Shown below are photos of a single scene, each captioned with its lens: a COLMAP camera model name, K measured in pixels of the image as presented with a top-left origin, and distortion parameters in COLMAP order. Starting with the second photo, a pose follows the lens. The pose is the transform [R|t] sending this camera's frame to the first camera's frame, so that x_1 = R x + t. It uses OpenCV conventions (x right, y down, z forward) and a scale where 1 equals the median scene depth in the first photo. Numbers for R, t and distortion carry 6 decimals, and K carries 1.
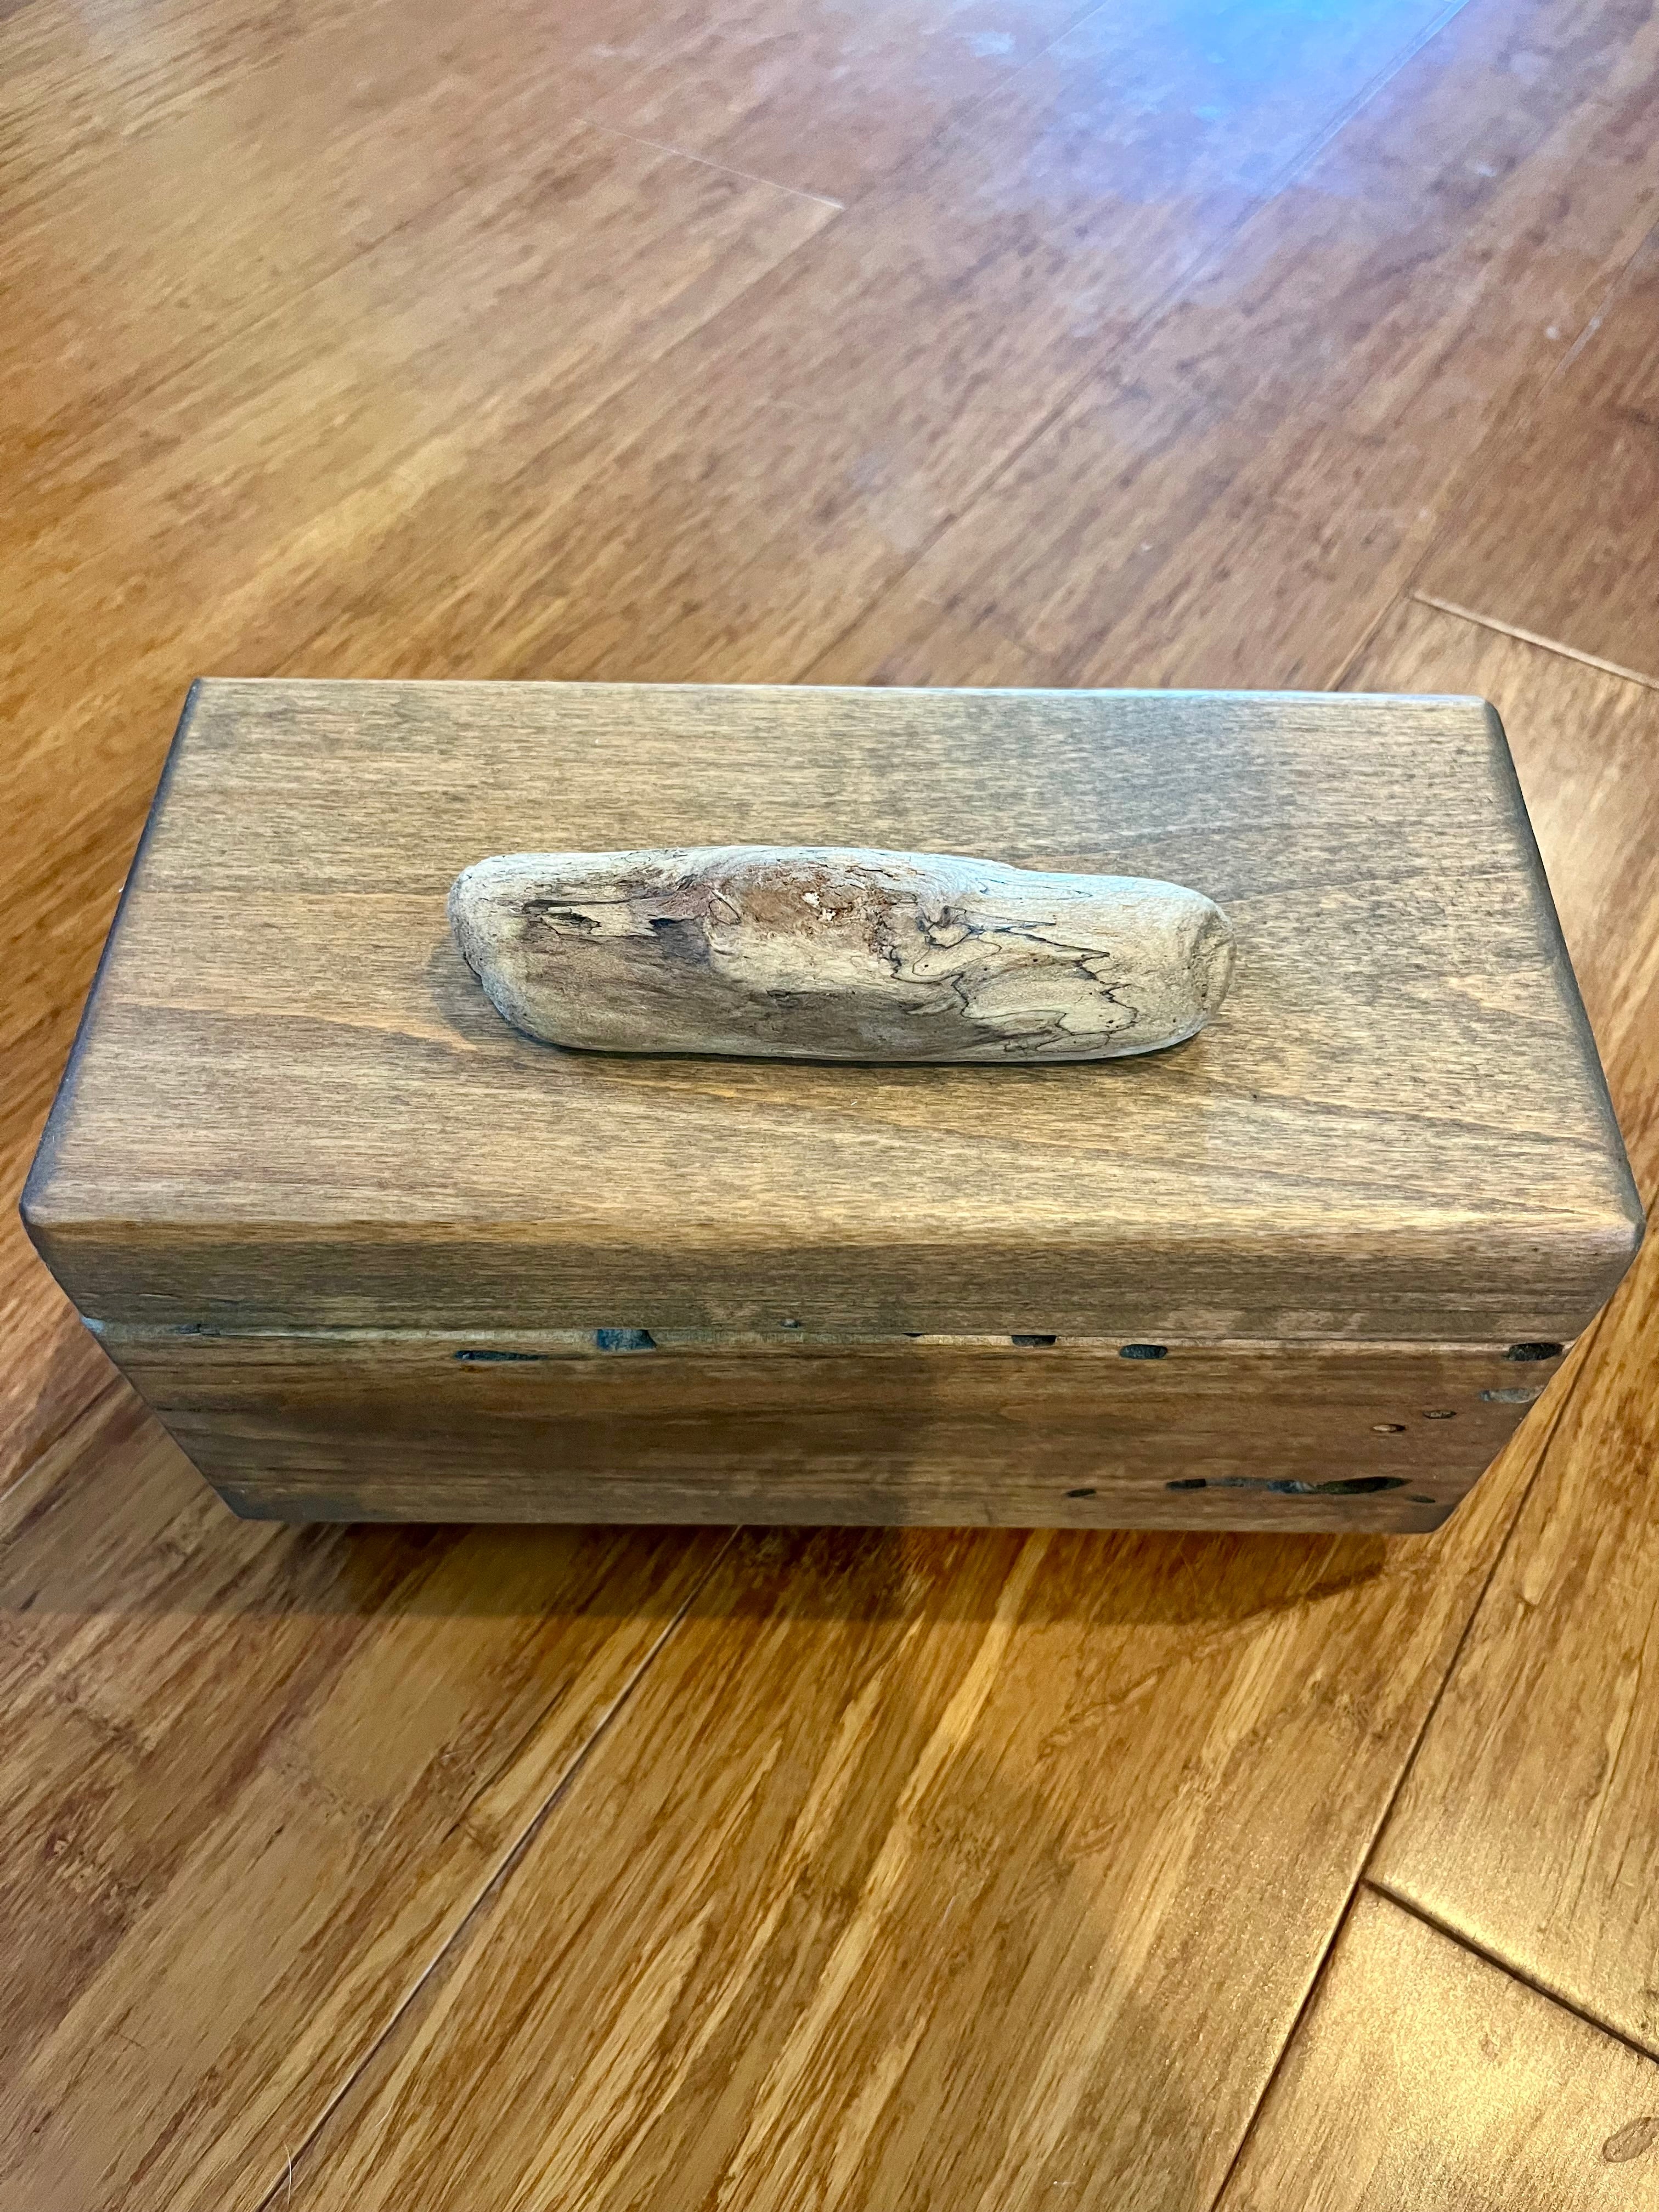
lens RADIAL K [[1742.3, 0, 865.8], [0, 1742.3, 1104.3], [0, 0, 1]] dist [0.006368, -0.005522]
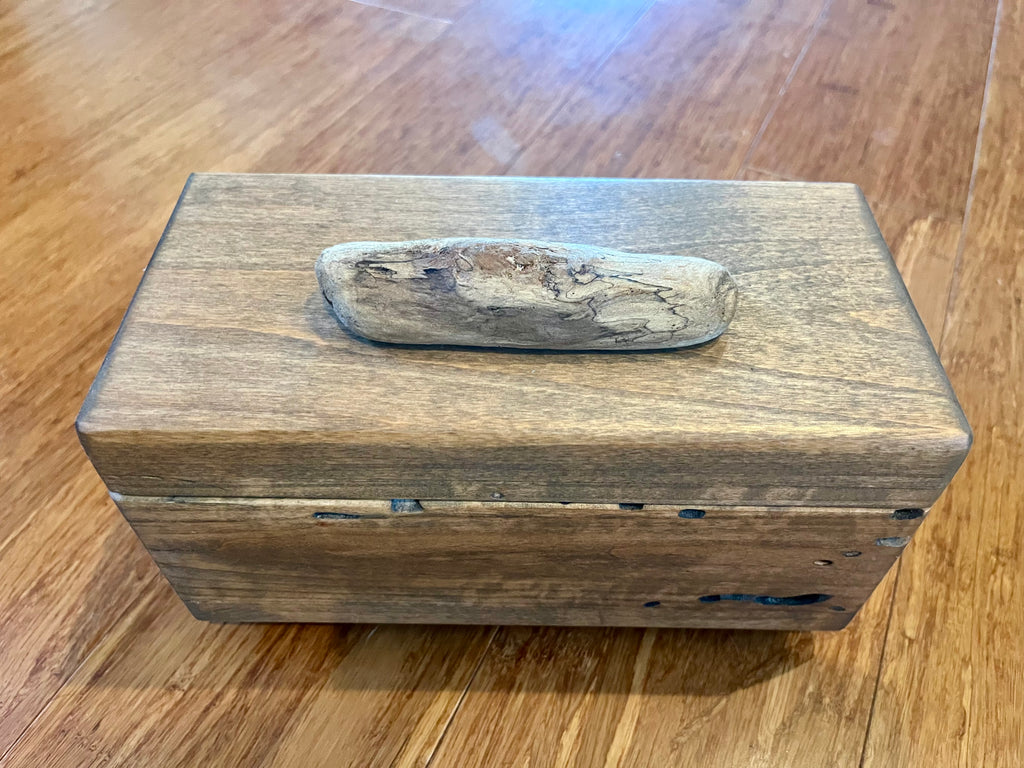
lens RADIAL K [[810.0, 0, 512.0], [0, 810.0, 384.0], [0, 0, 1]] dist [-0.001786, 0.005439]
pose [[0.999982, 0.001187, -0.005962, -0.023845], [-0.001825, 0.994123, -0.108237, 0.103330], [0.005798, 0.108246, 0.994107, 0.151104]]
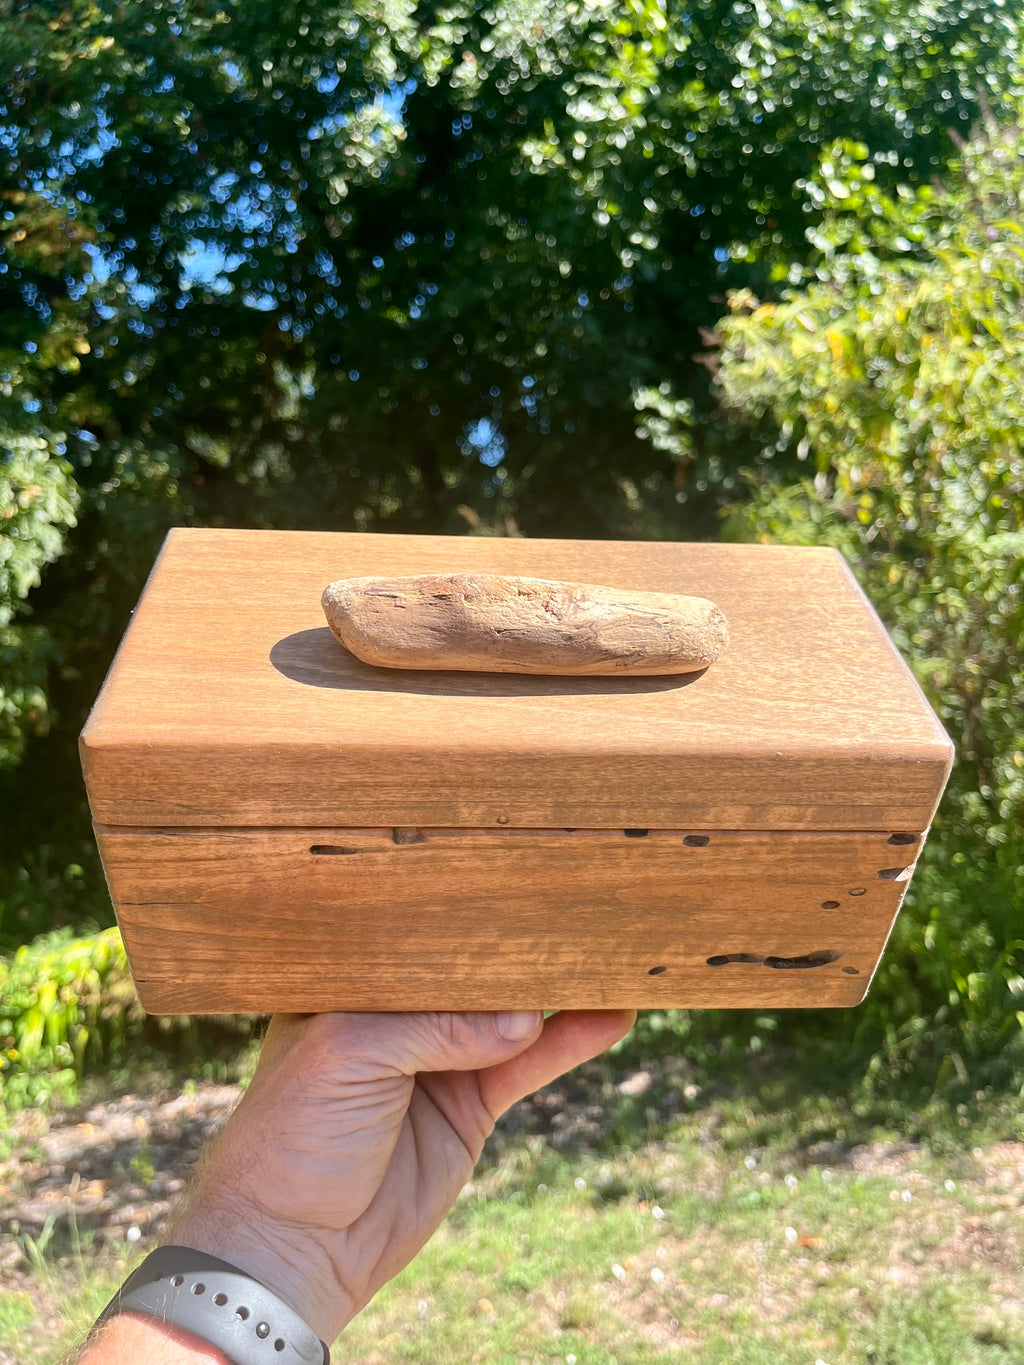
lens RADIAL K [[1068.9, 0, 525.3], [0, 1068.9, 681.0], [0, 0, 1]] dist [0.013672, -0.001330]
pose [[0.996608, 0.001973, 0.082271, -0.113583], [0.024661, 0.946605, -0.321450, 0.350948], [-0.078512, 0.322388, 0.943346, -0.090559]]
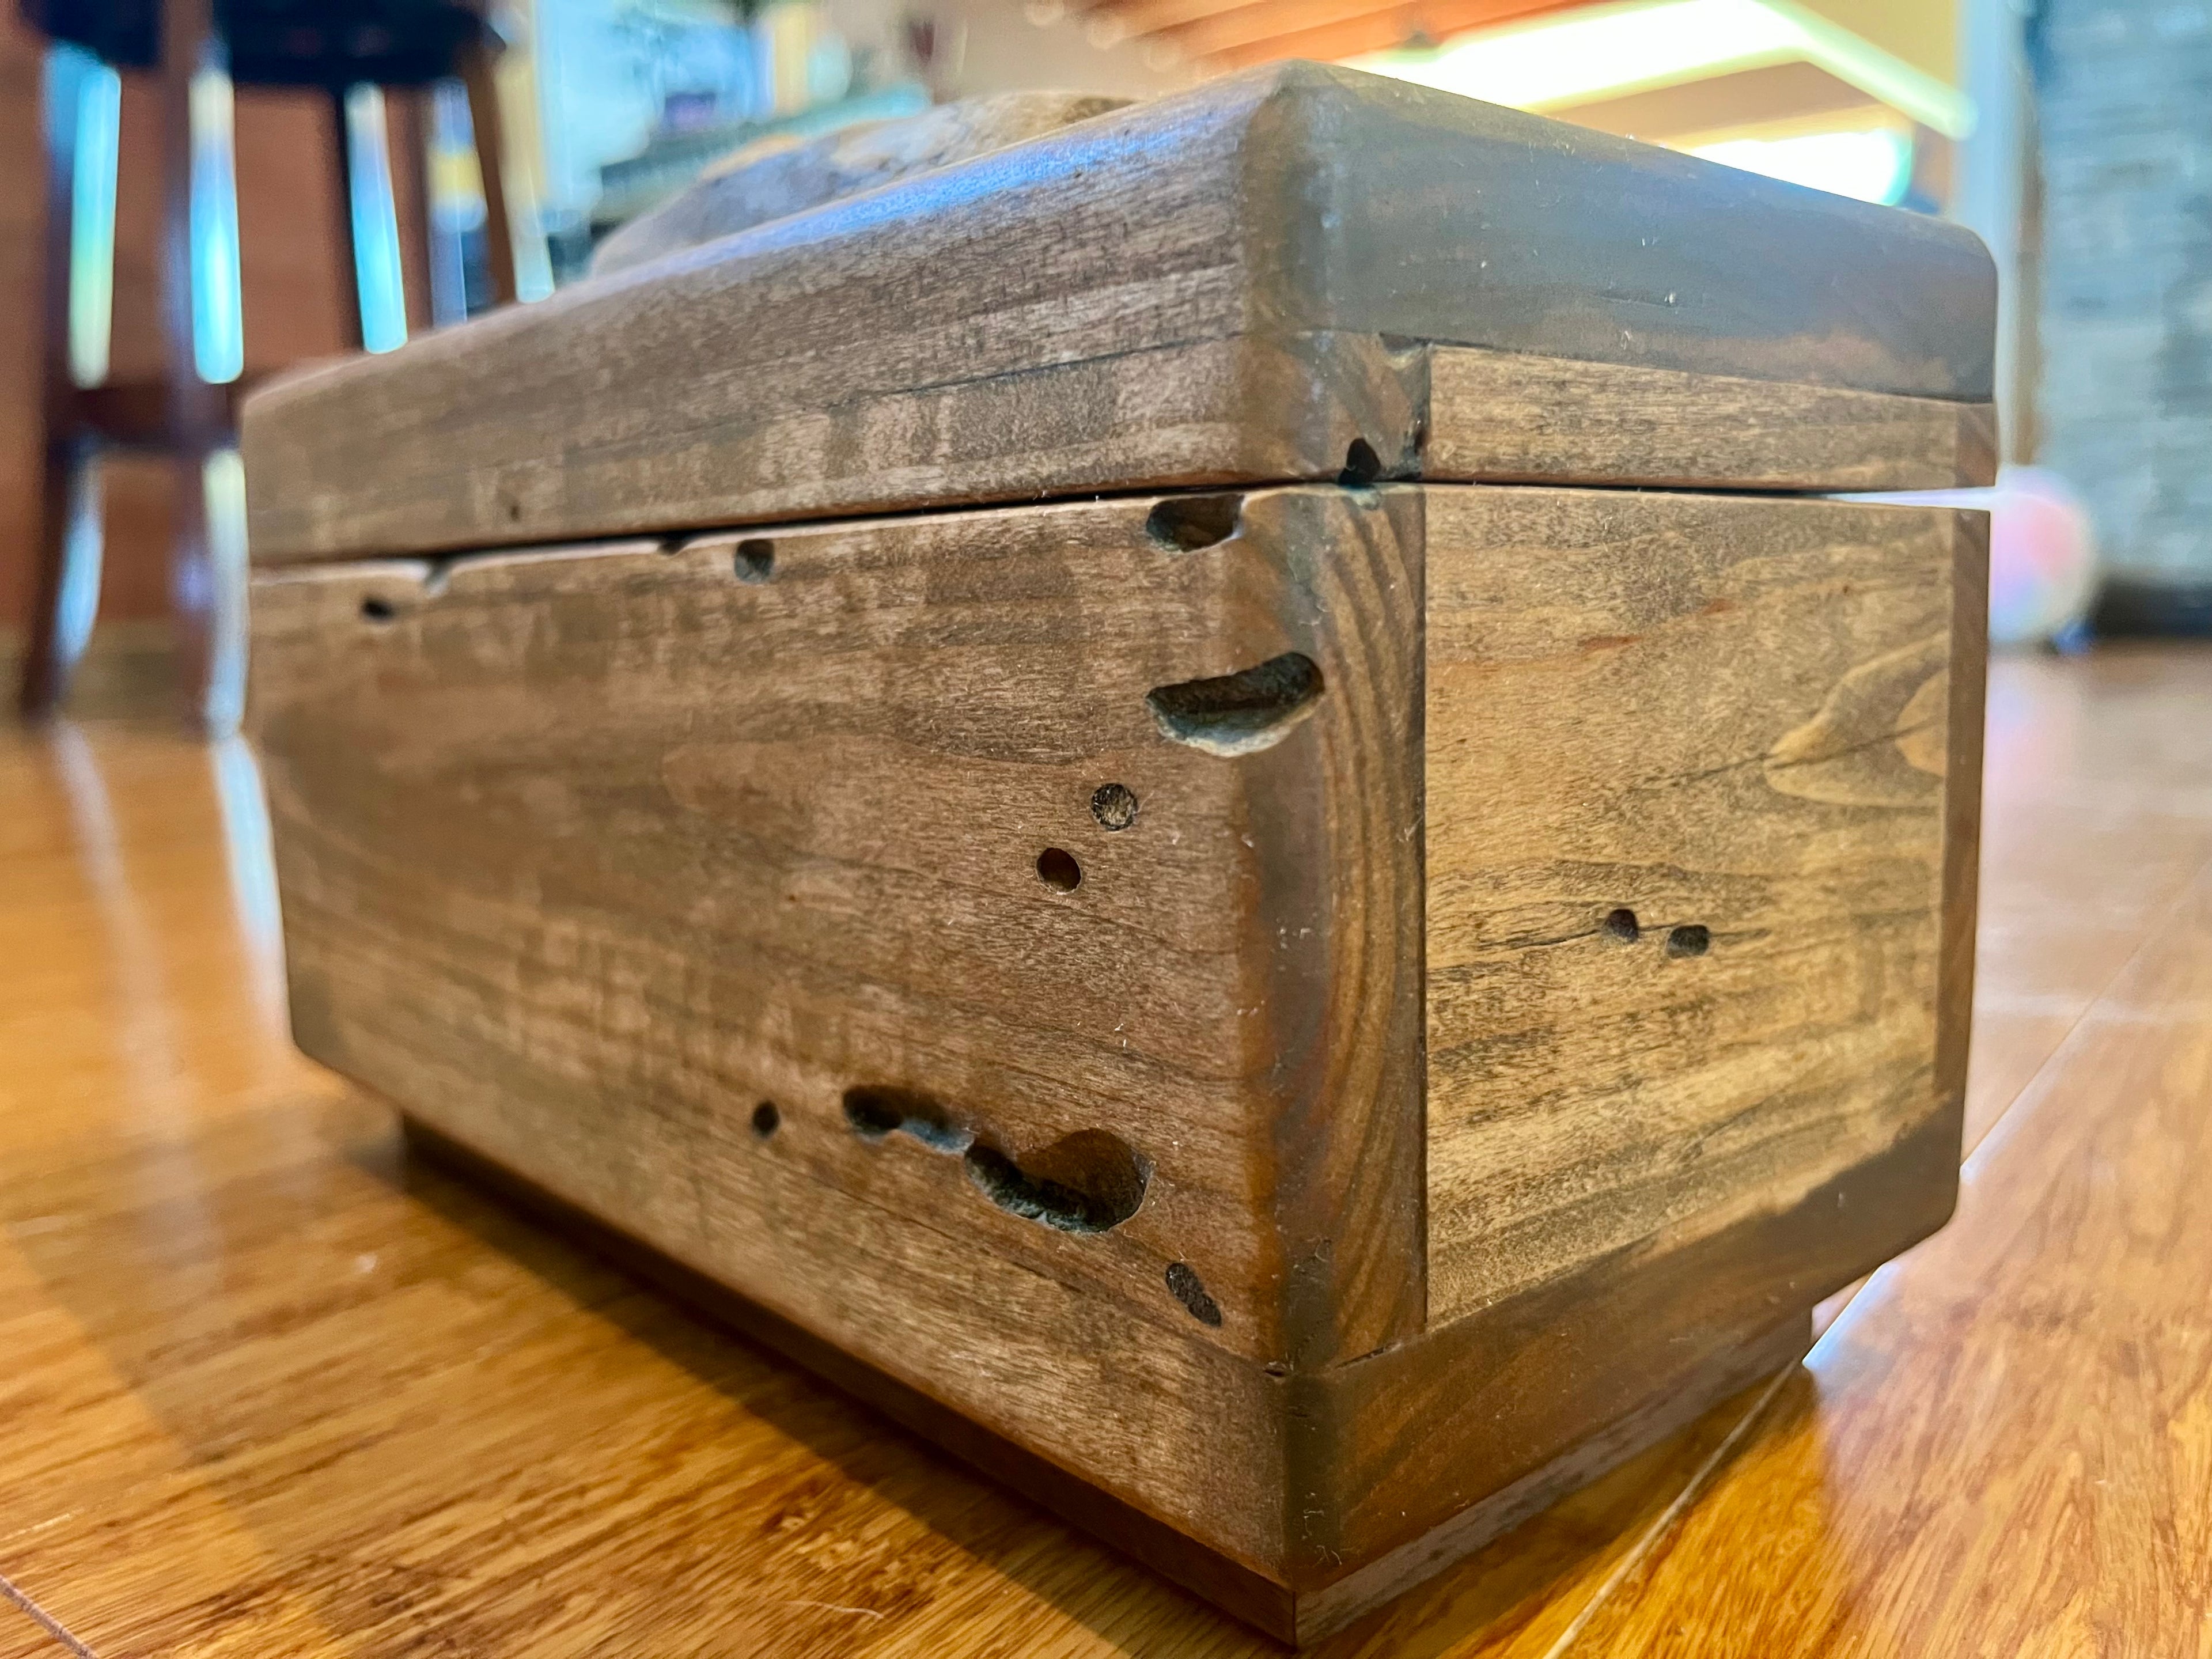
lens RADIAL K [[1793.2, 0, 1106.0], [0, 1793.2, 829.5], [0, 0, 1]] dist [0.050662, 0.000029]
pose [[0.667968, 0.068218, -0.741056, 0.748226], [-0.588776, 0.657474, -0.470183, 0.447569], [0.455150, 0.750383, 0.479337, 0.855814]]
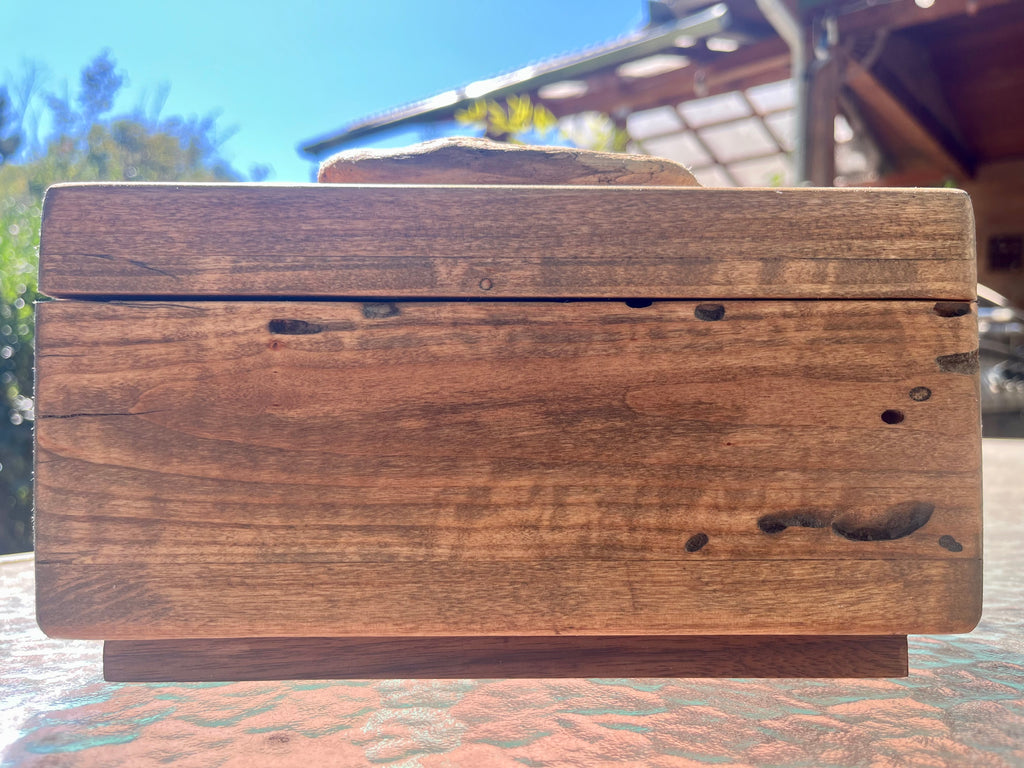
lens RADIAL K [[810.0, 0, 512.0], [0, 810.0, 384.0], [0, 0, 1]] dist [-0.001786, 0.005439]
pose [[0.999578, -0.010158, 0.027217, -0.041278], [0.028338, 0.547263, -0.836481, 0.816513], [-0.006398, 0.836899, 0.547320, 0.680719]]
